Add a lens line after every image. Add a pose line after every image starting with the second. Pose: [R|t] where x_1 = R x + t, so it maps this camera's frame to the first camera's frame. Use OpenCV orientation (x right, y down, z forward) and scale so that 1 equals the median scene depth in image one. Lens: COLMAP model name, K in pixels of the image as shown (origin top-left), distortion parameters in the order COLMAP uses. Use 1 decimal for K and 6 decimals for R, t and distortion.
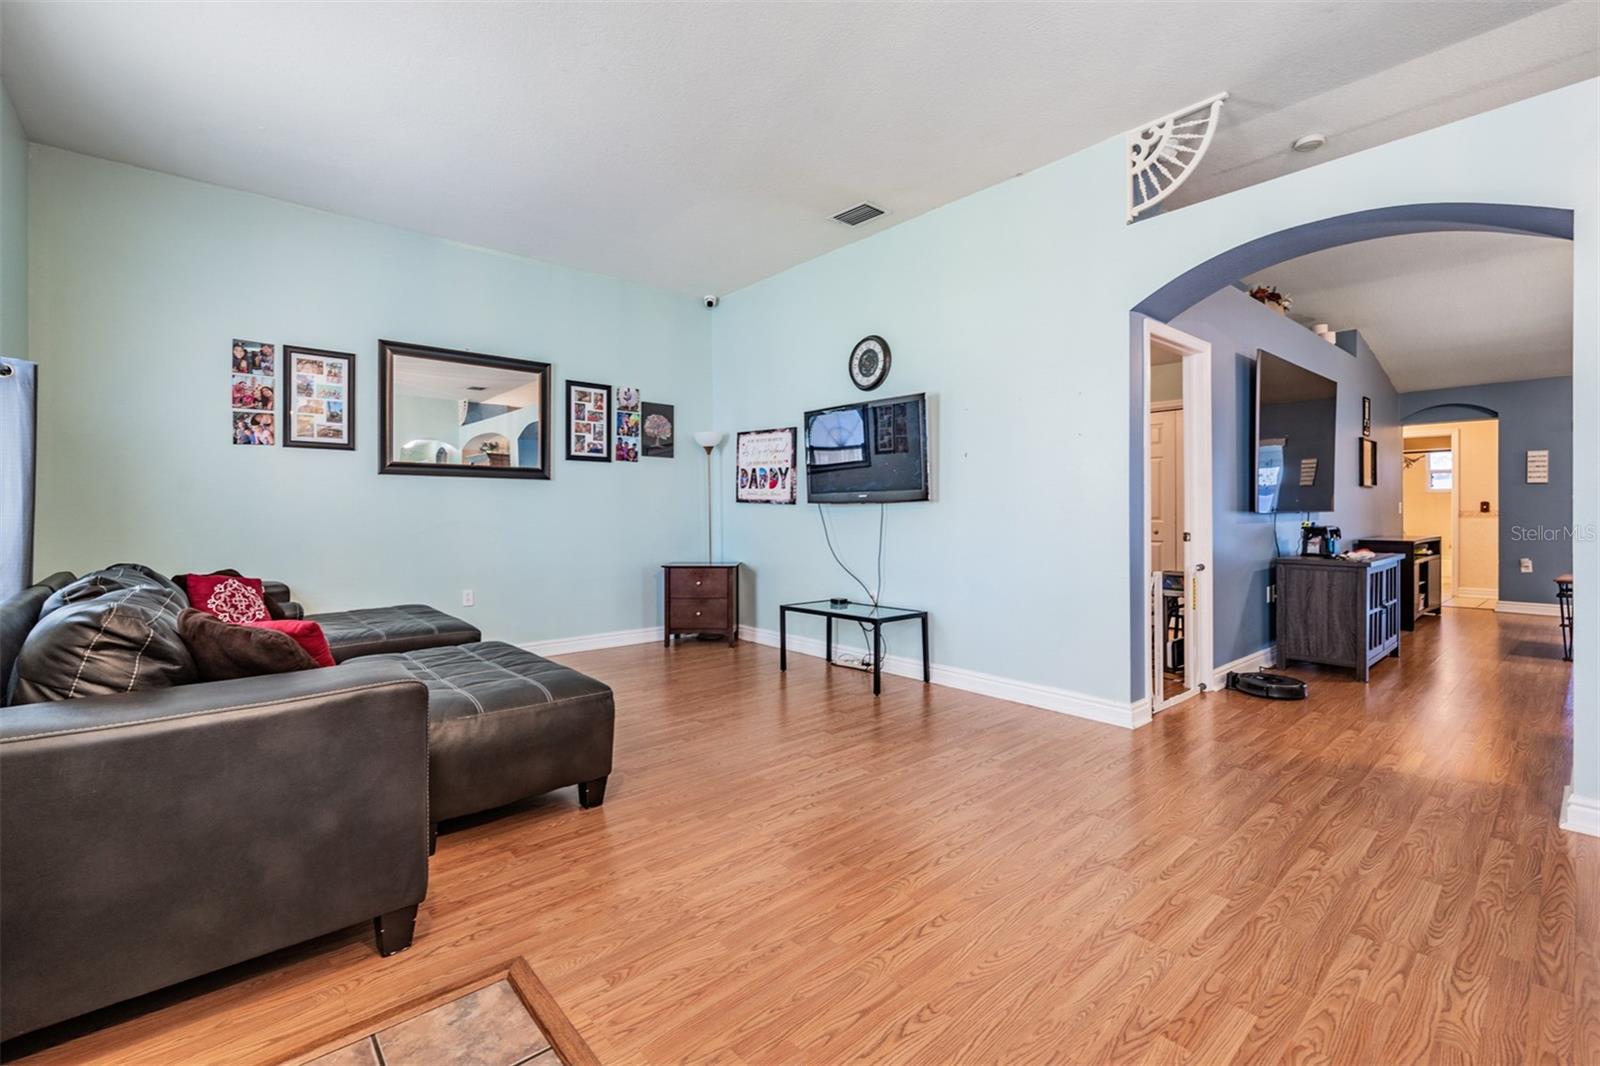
lens RADIAL K [[693.4, 0, 782.5], [0, 693.4, 506.9], [0, 0, 1]] dist [0.003503, -0.001242]
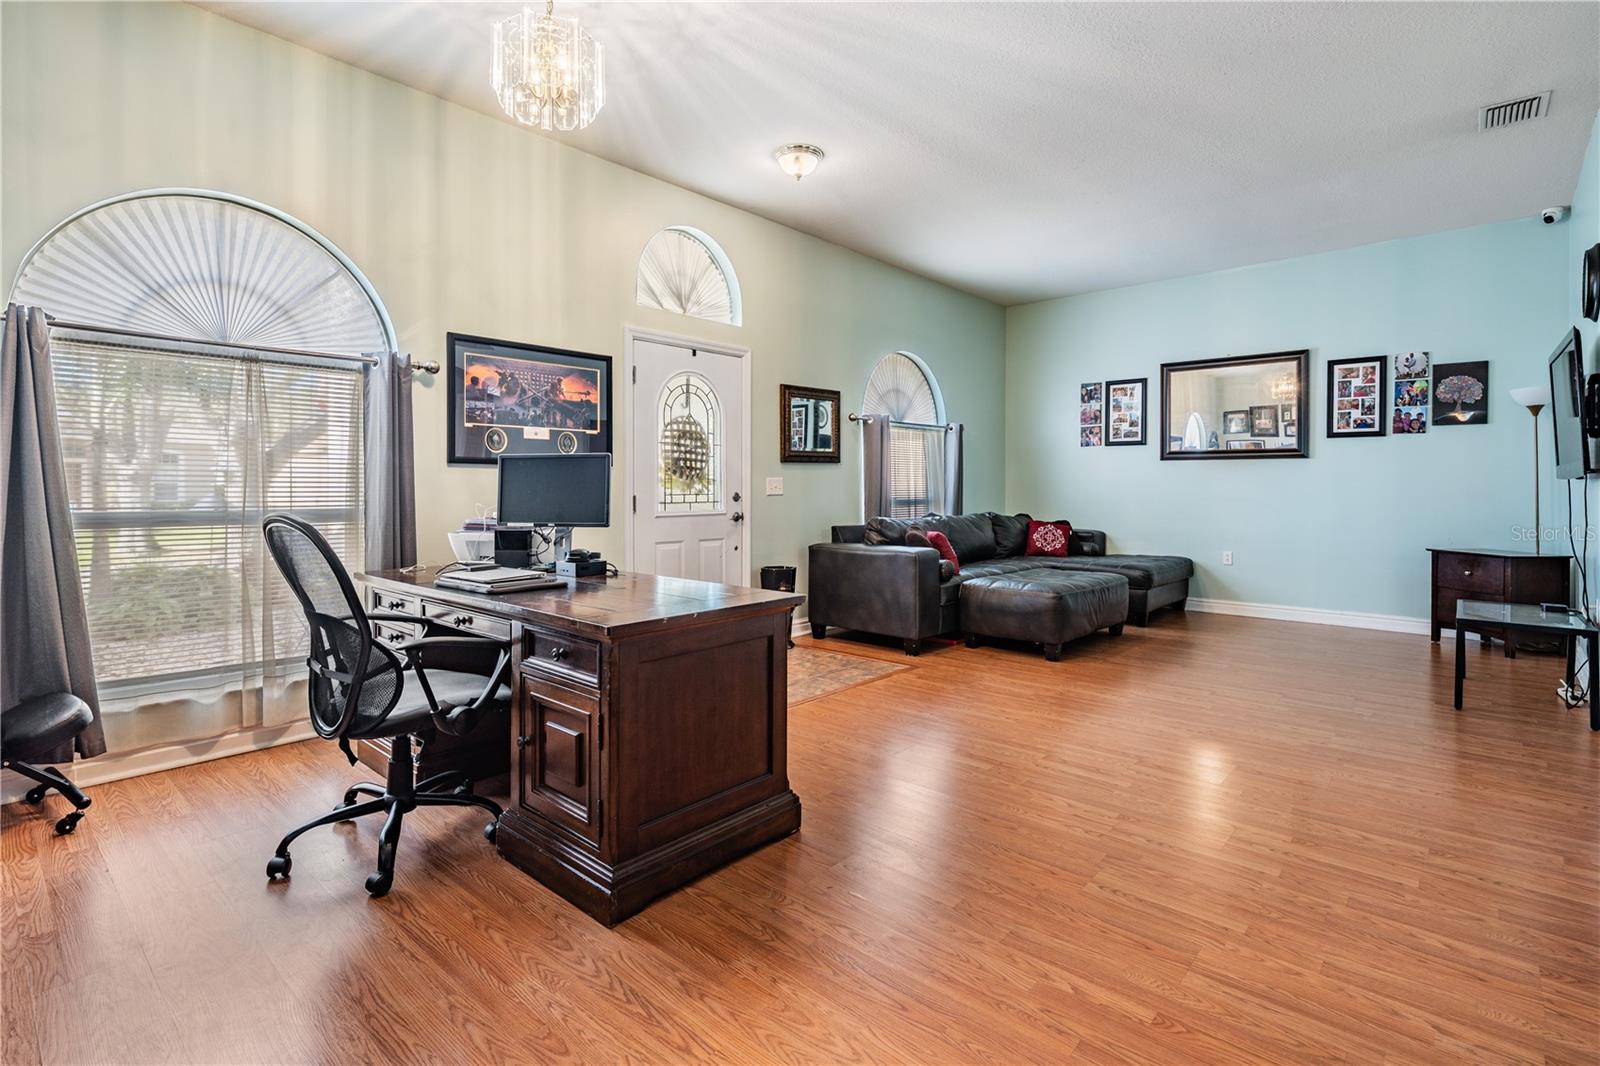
lens RADIAL K [[763.5, 0, 791.9], [0, 763.5, 491.8], [0, 0, 1]] dist [0.000012, 0.001579]
pose [[0.110439, 0.009822, -0.993834, 0.732820], [0.005289, 0.999931, 0.010470, -0.003580], [0.993869, -0.006413, 0.110379, 0.078146]]
